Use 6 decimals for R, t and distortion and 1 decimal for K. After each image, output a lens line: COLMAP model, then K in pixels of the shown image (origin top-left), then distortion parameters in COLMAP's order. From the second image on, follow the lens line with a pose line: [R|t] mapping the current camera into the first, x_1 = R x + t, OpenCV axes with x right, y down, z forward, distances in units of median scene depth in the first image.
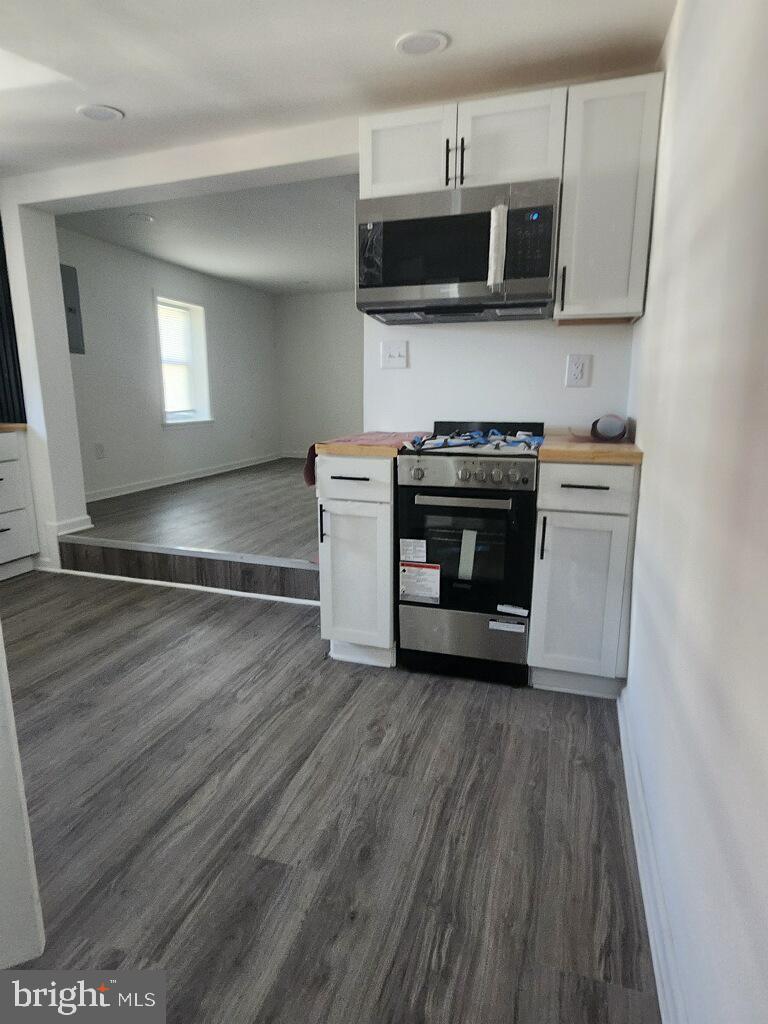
lens RADIAL K [[573.0, 0, 381.5], [0, 573.0, 512.1], [0, 0, 1]] dist [0.011007, 0.001388]
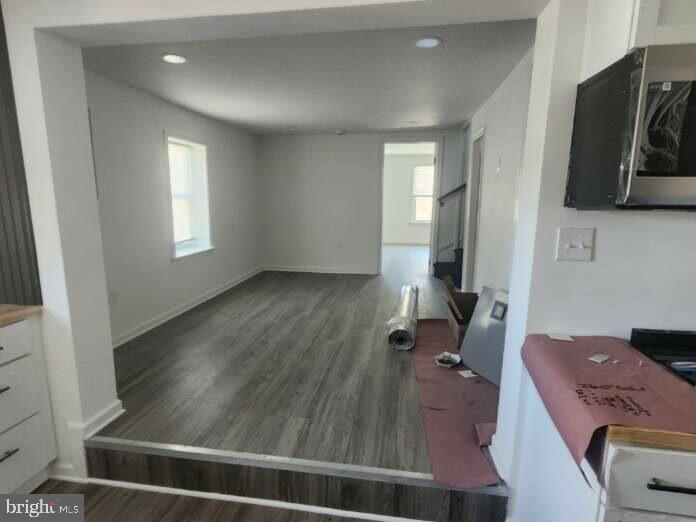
lens RADIAL K [[389.5, 0, 347.8], [0, 389.5, 263.4], [0, 0, 1]] dist [0.011007, 0.001388]
pose [[0.984461, -0.022855, 0.174111, -0.290679], [0.026914, 0.999417, -0.020986, -0.184249], [-0.173530, 0.025346, 0.984502, 0.389474]]
